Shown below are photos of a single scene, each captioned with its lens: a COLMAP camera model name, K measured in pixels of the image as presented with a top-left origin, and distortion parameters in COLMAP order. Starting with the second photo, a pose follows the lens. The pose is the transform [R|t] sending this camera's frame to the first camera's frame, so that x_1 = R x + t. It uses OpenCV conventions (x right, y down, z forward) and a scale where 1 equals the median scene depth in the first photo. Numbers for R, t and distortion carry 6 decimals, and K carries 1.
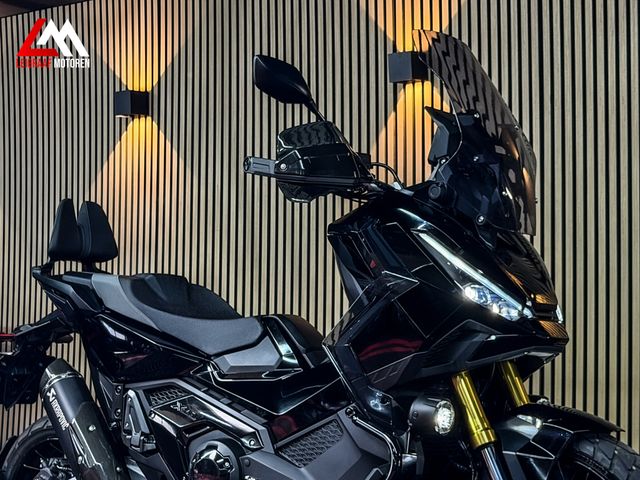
lens RADIAL K [[1438.2, 0, 318.9], [0, 1438.2, 246.4], [0, 0, 1]] dist [0.134838, 0.000000]
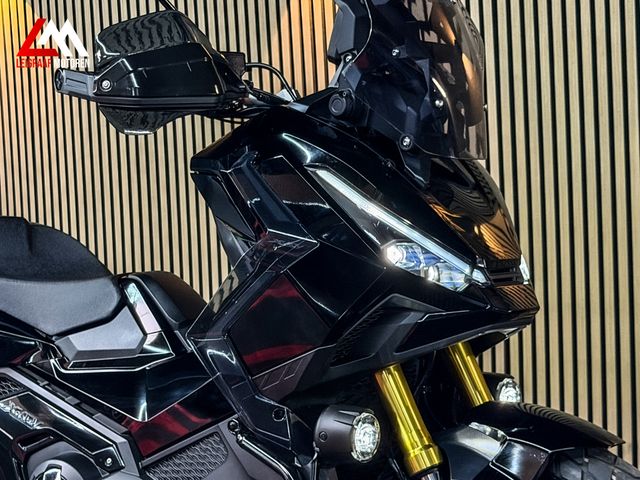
lens RADIAL K [[1438.2, 0, 316.2], [0, 1438.2, 238.8], [0, 0, 1]] dist [0.134838, 0.000000]
pose [[0.998173, -0.057649, 0.018096, 0.048481], [0.055442, 0.992924, 0.105010, -0.042503], [-0.024022, -0.103815, 0.994306, 0.277388]]
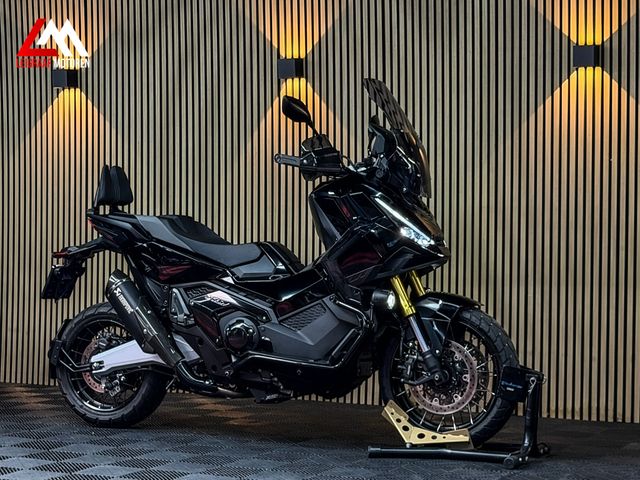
lens RADIAL K [[1438.2, 0, 314.6], [0, 1438.2, 243.9], [0, 0, 1]] dist [0.134838, 0.000000]
pose [[0.970338, -0.008569, 0.241599, -0.381617], [-0.008576, 0.997522, 0.069824, -0.067326], [-0.241598, -0.069825, 0.967861, -0.626932]]
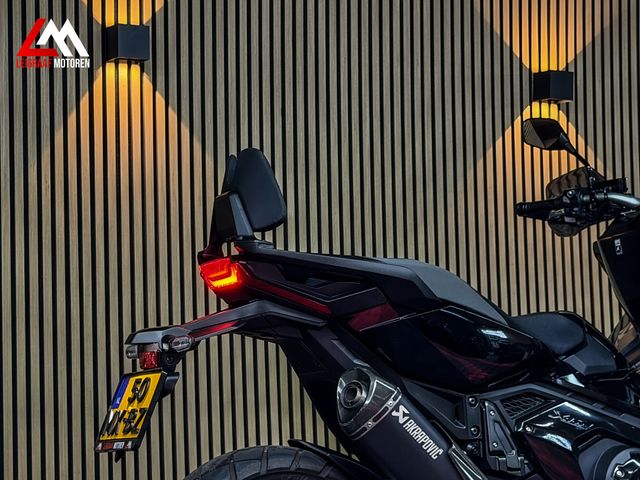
lens RADIAL K [[1438.2, 0, 321.2], [0, 1438.2, 246.3], [0, 0, 1]] dist [0.134838, 0.000000]
pose [[0.365210, 0.075122, 0.927889, -0.943048], [-0.015338, 0.997089, -0.074688, 0.077707], [-0.930799, 0.013045, 0.365299, 0.820068]]
